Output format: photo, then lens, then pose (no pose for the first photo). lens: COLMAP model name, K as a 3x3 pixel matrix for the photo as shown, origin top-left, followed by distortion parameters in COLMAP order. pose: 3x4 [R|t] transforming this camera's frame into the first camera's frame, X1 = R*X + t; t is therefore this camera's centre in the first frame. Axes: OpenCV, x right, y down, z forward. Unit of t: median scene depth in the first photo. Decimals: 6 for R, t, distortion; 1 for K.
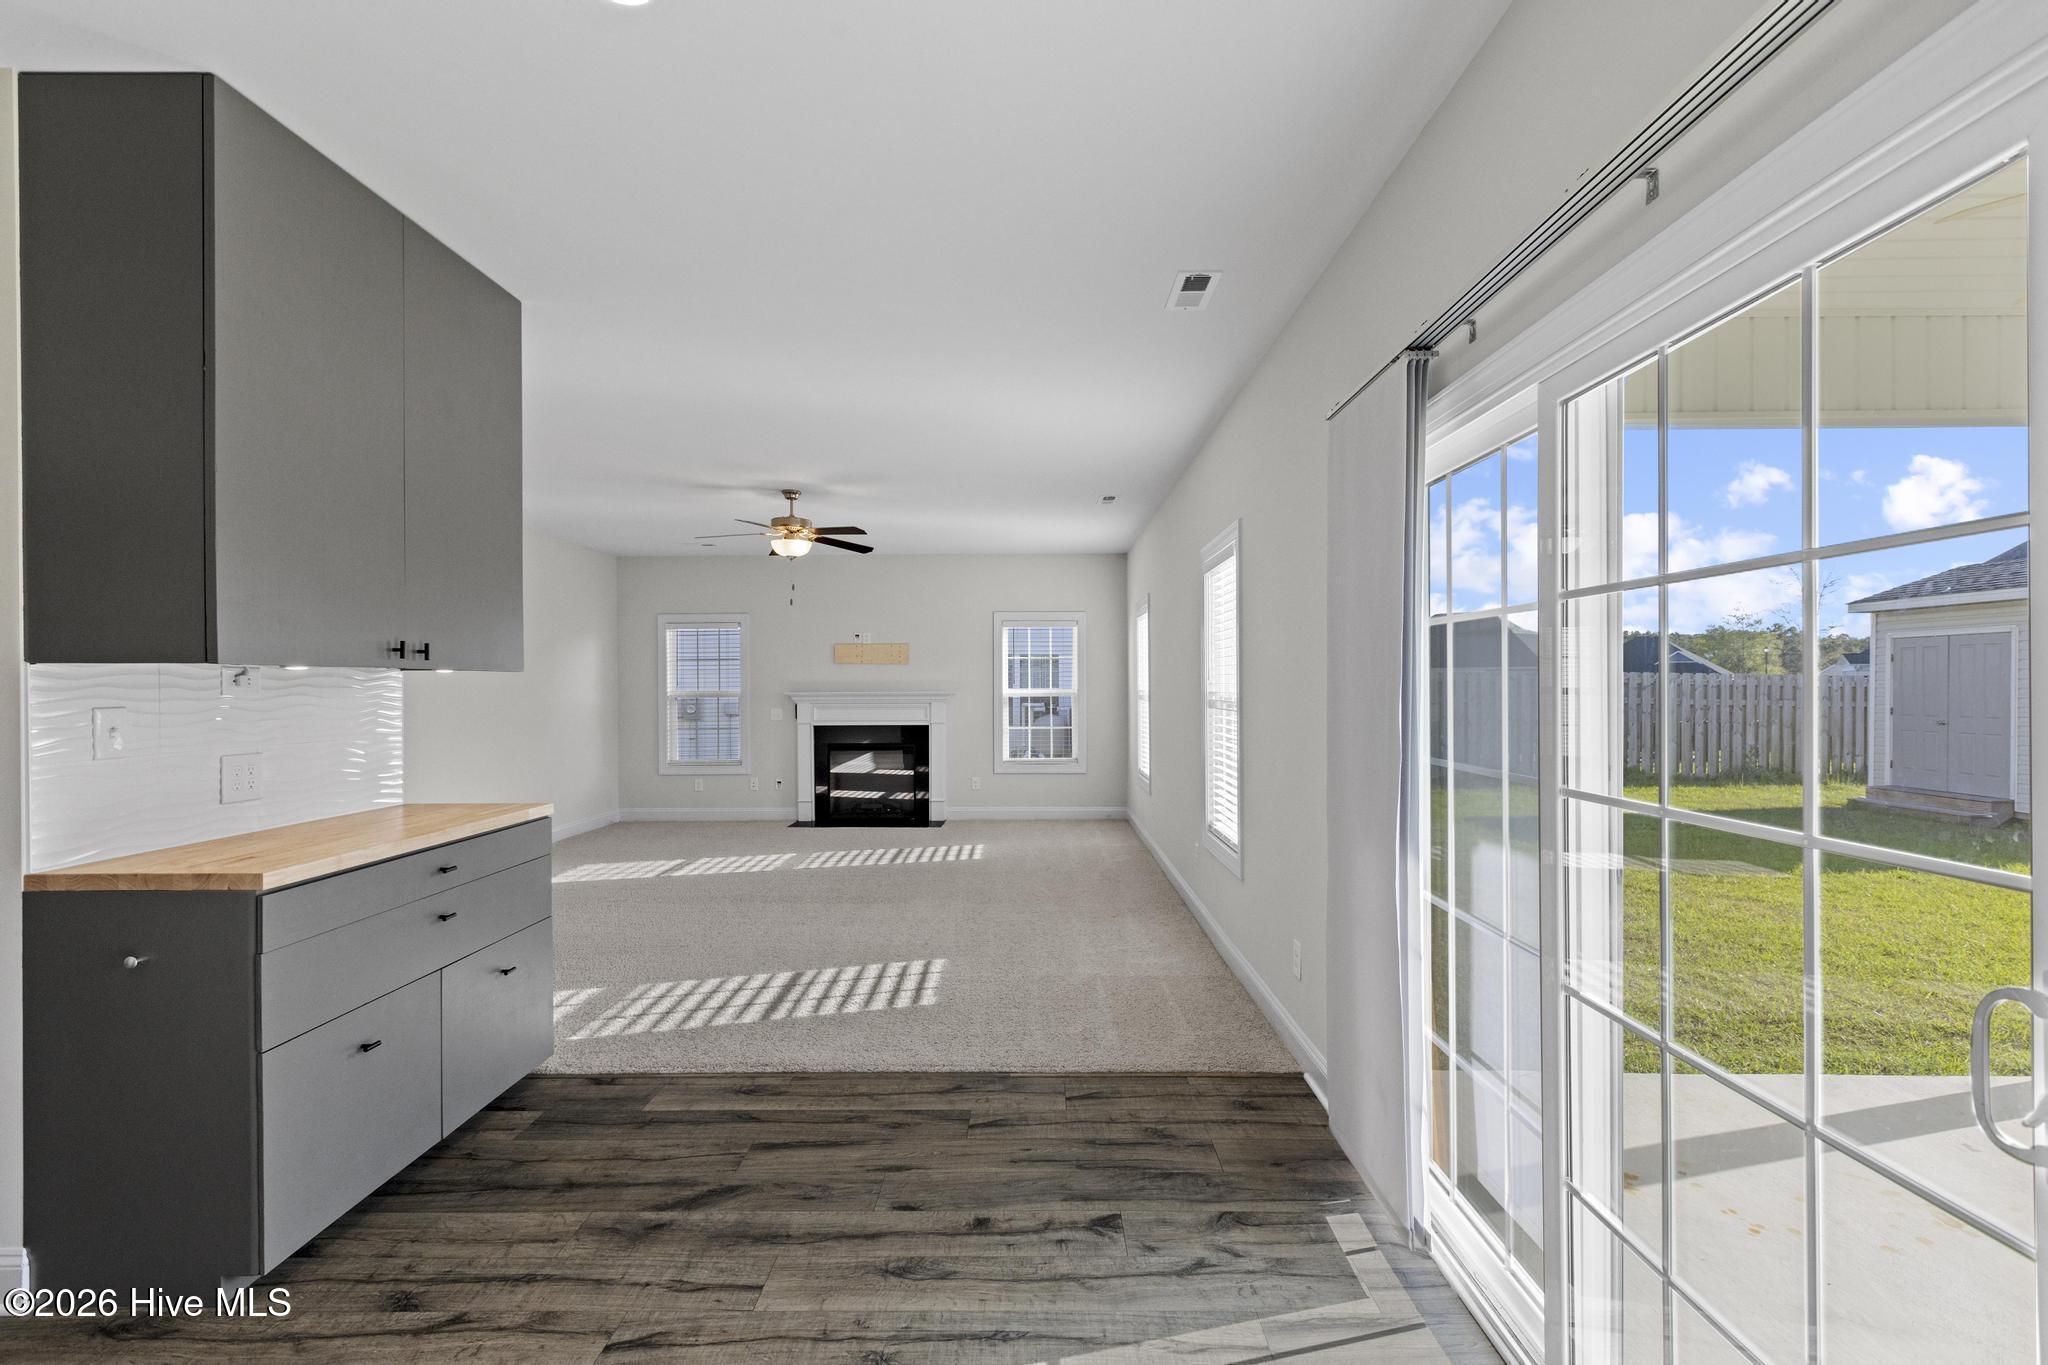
lens RADIAL K [[915.6, 0, 1029.6], [0, 915.6, 693.5], [0, 0, 1]] dist [0.007642, -0.002615]
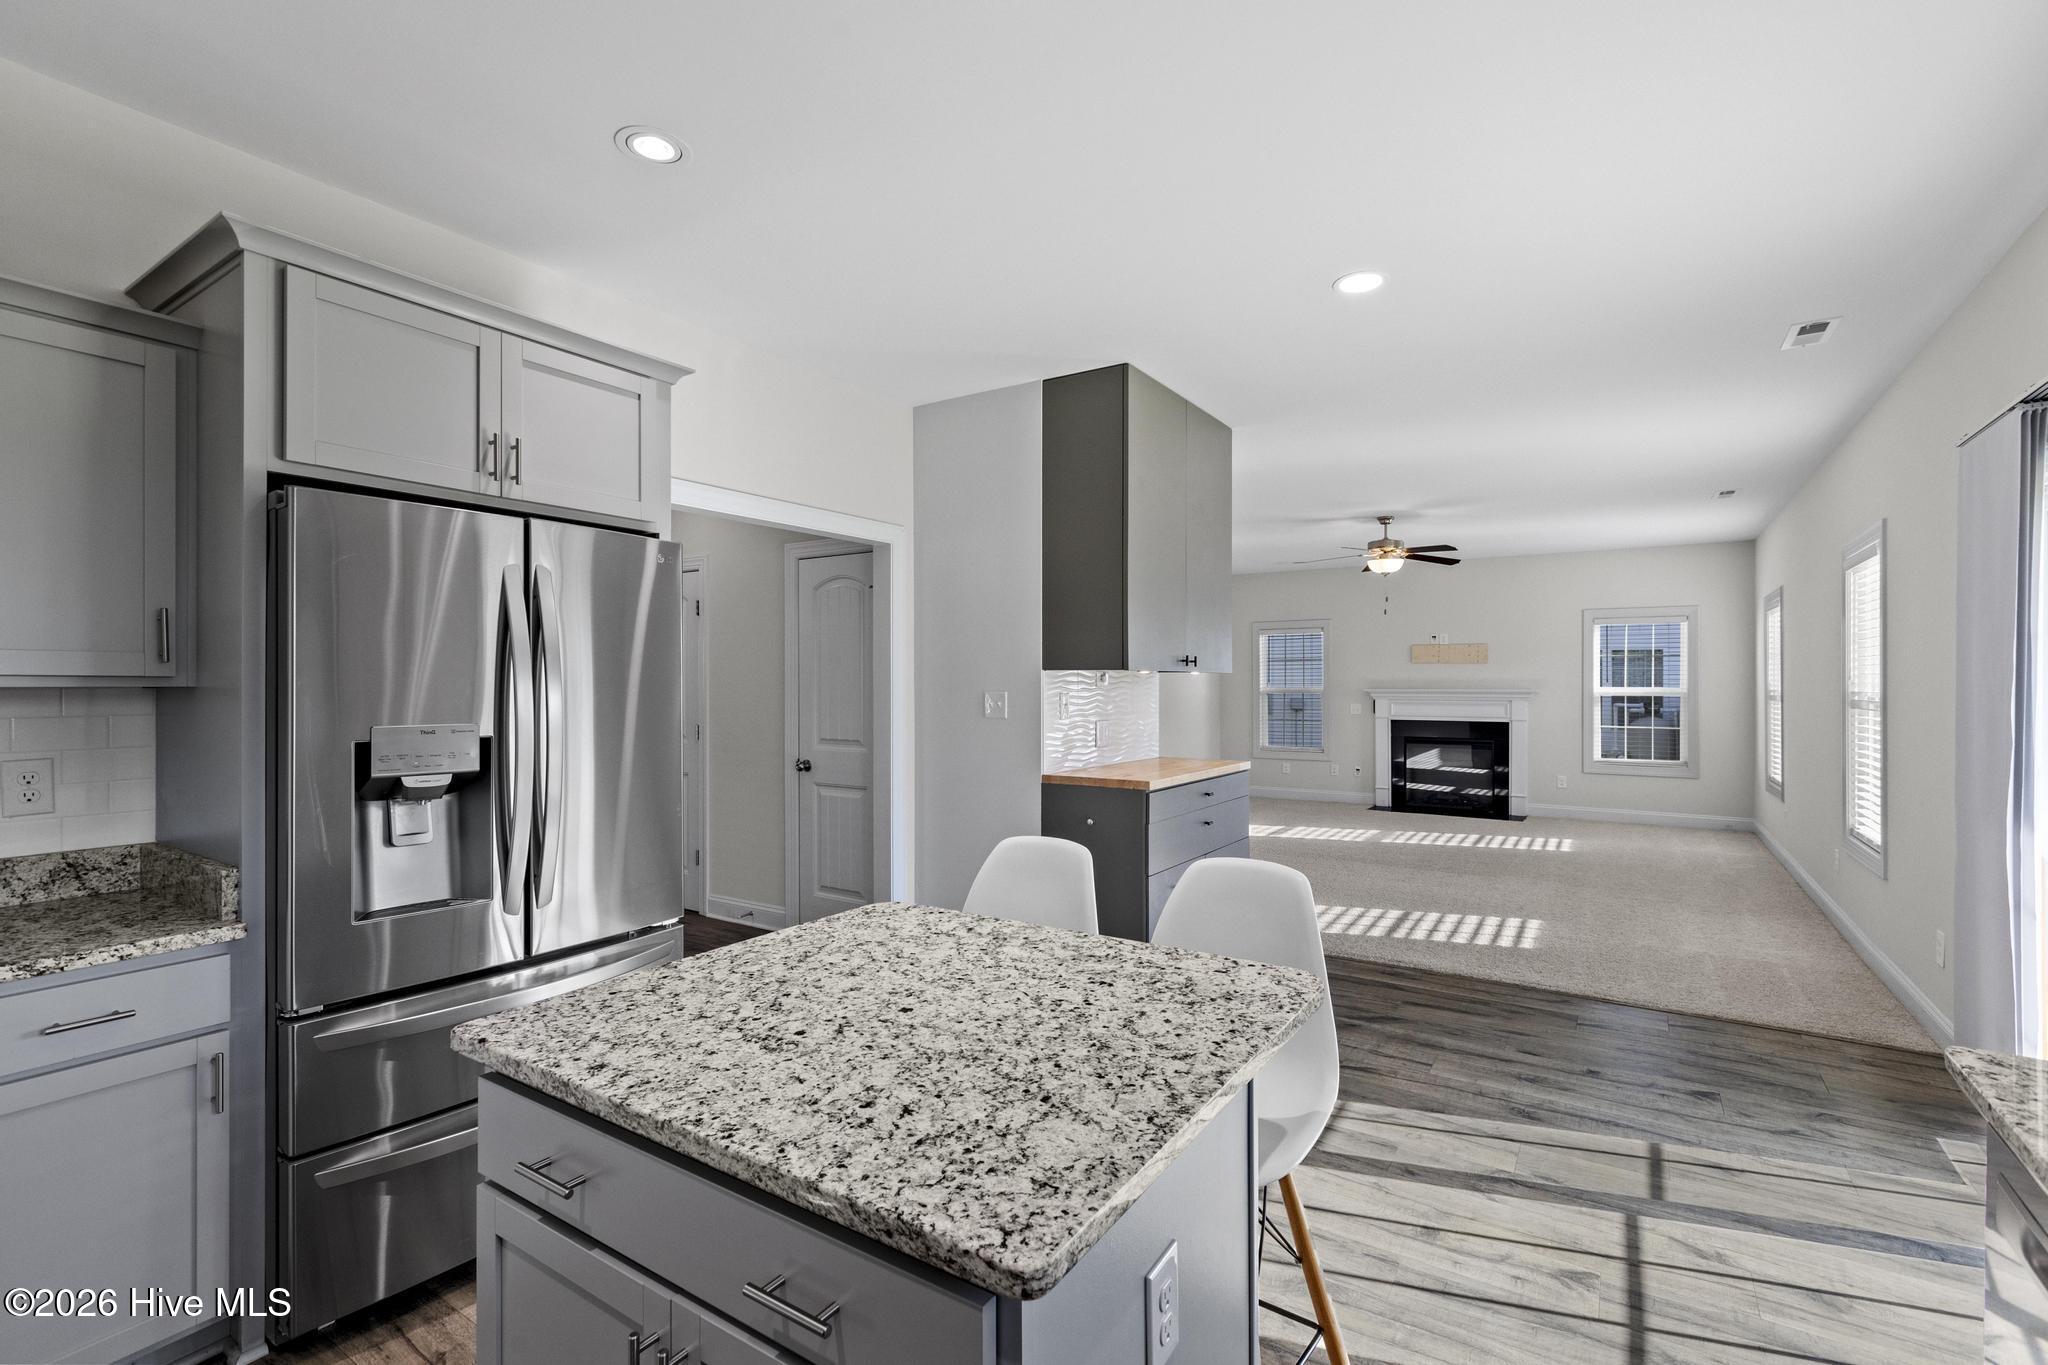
lens RADIAL K [[915.6, 0, 1028.7], [0, 915.6, 682.4], [0, 0, 1]] dist [0.007642, -0.002615]
pose [[0.840321, 0.004459, -0.542071, -0.009771], [-0.009357, 0.999936, -0.006280, 0.002952], [0.542009, 0.010349, 0.840309, -0.322126]]
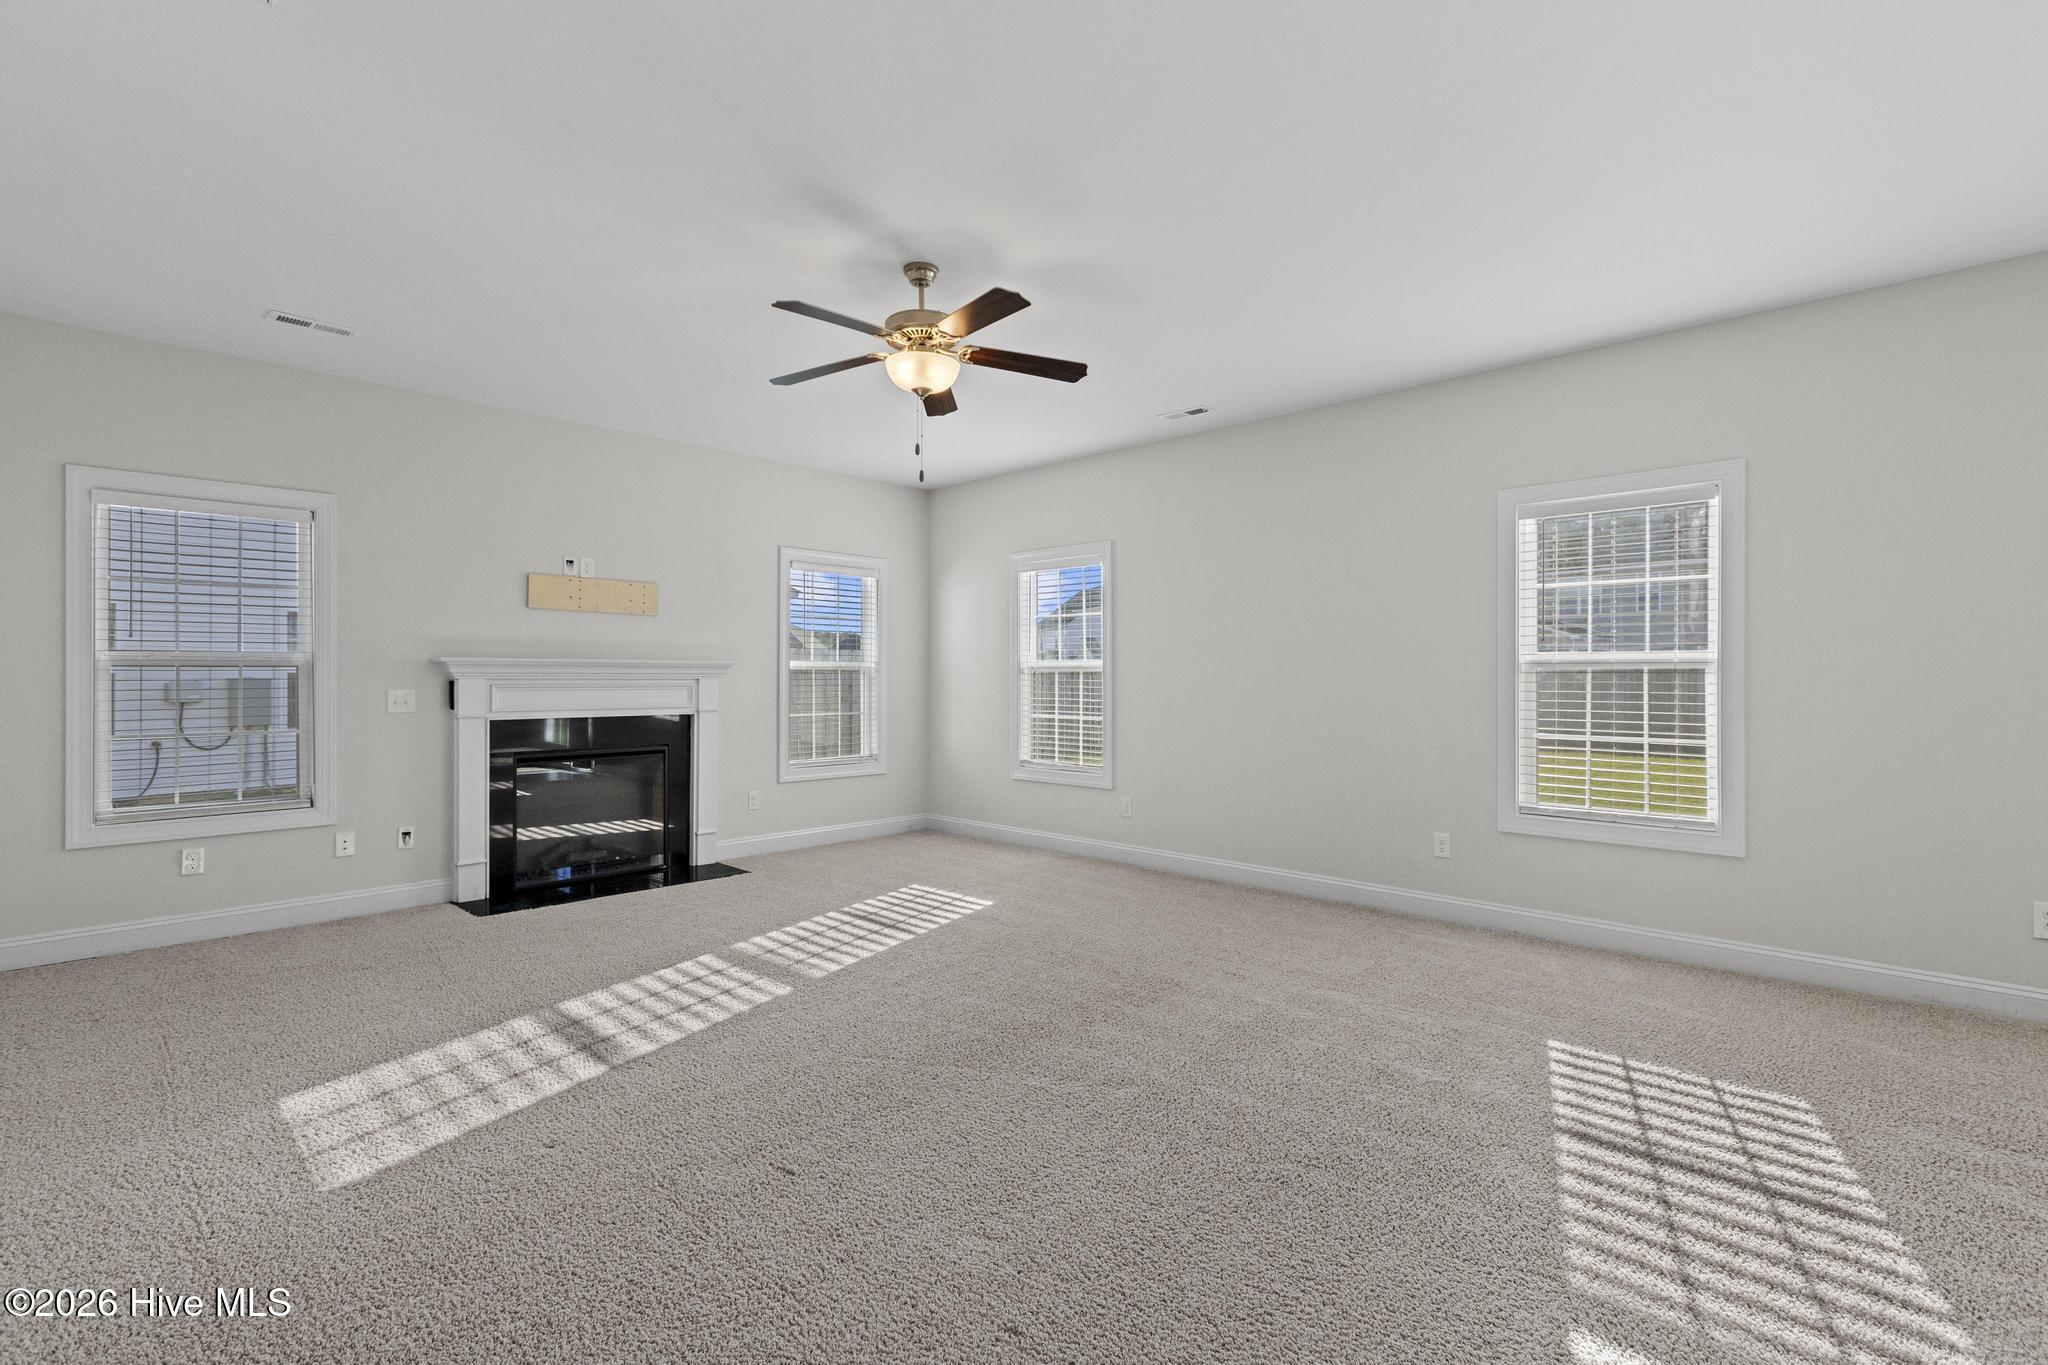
lens RADIAL K [[915.6, 0, 1020.2], [0, 915.6, 677.3], [0, 0, 1]] dist [0.007642, -0.002615]
pose [[0.673128, 0.008588, 0.739477, -0.856705], [-0.005924, 0.999963, -0.006220, 0.022390], [-0.739503, -0.000194, 0.673154, 0.813797]]
